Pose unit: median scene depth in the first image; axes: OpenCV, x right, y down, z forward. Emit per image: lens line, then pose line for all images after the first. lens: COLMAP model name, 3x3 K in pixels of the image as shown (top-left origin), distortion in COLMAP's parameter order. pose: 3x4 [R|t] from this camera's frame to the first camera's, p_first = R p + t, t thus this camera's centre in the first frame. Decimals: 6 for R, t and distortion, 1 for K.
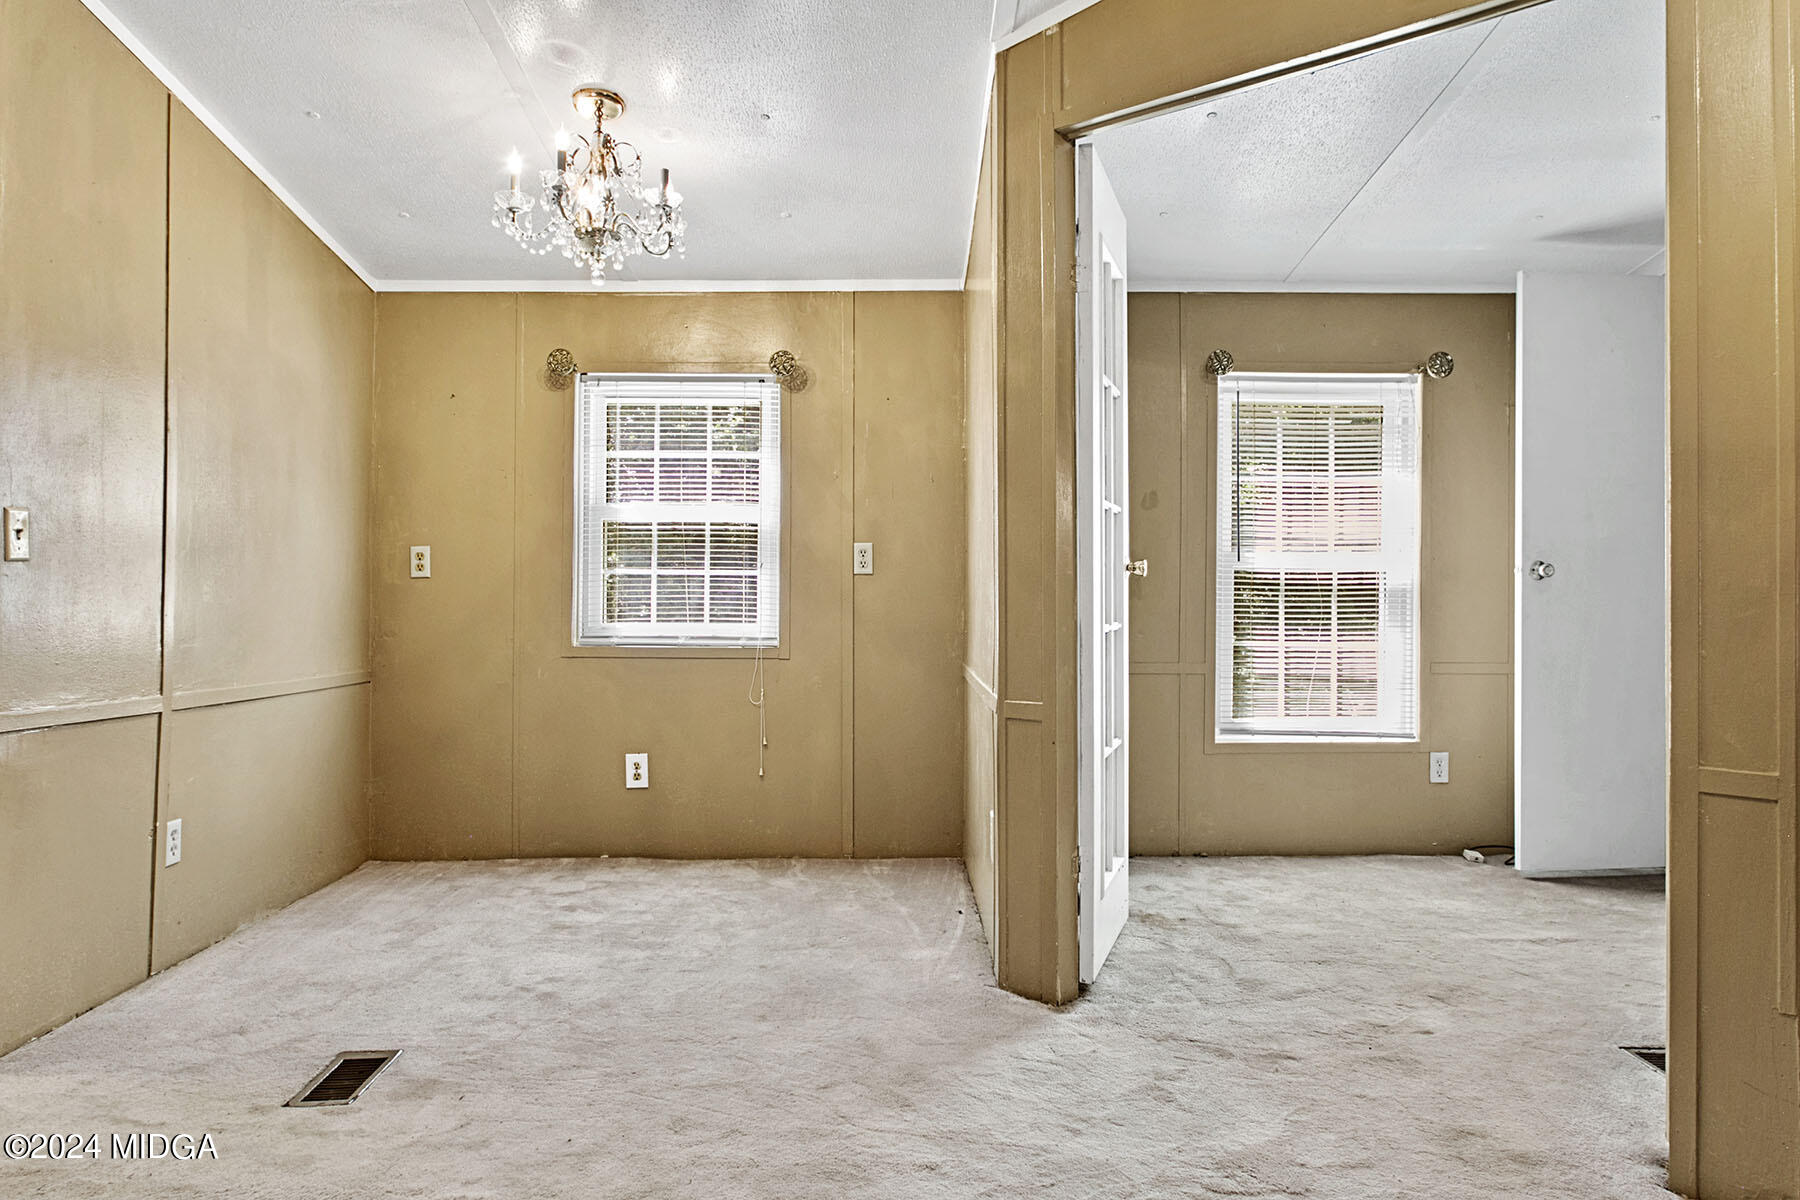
lens RADIAL K [[1110.4, 0, 900.3], [0, 1110.4, 589.3], [0, 0, 1]] dist [-0.020525, 0.000848]
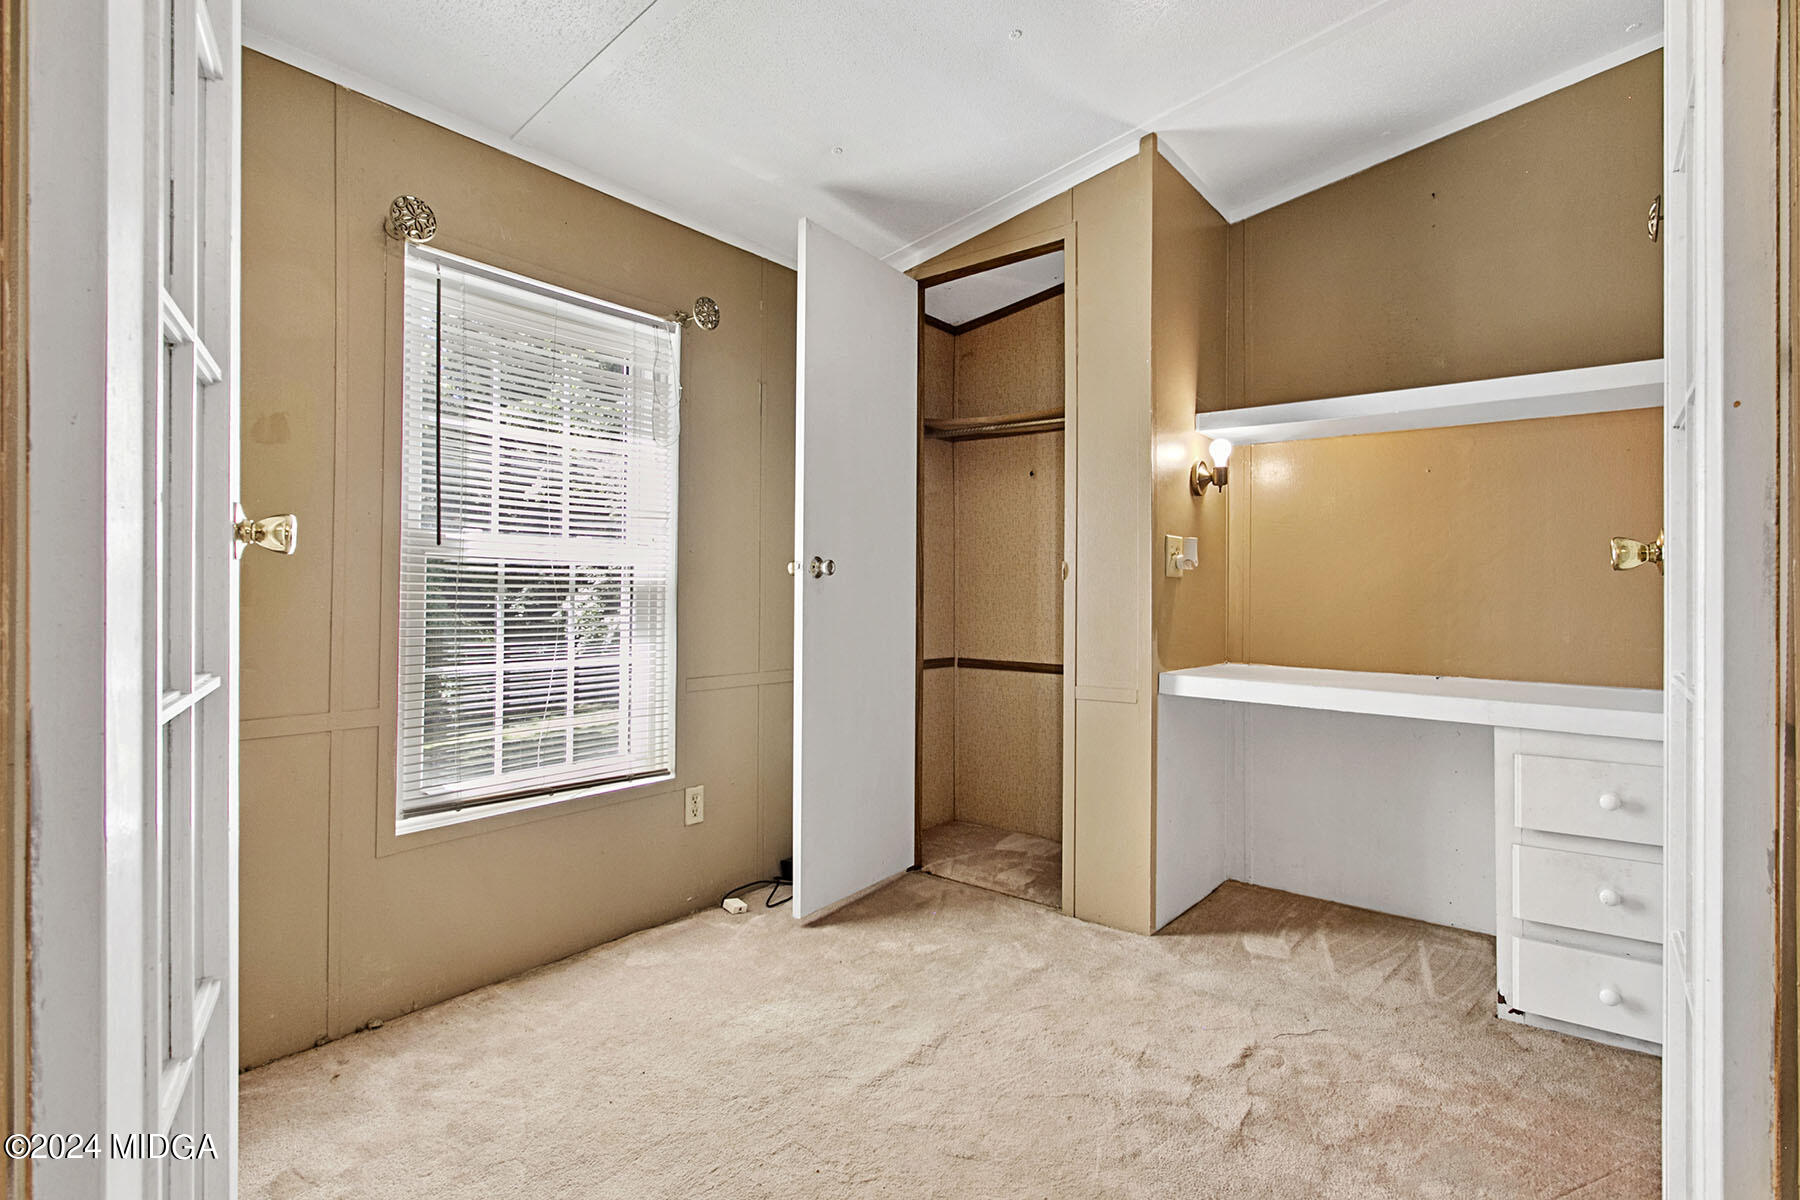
lens RADIAL K [[857.8, 0, 908.2], [0, 857.8, 584.4], [0, 0, 1]] dist [0.010490, -0.000128]
pose [[0.627950, 0.007278, 0.778220, 0.087817], [-0.002269, 0.999969, -0.007521, 0.000987], [-0.778250, 0.002957, 0.627947, 0.473397]]
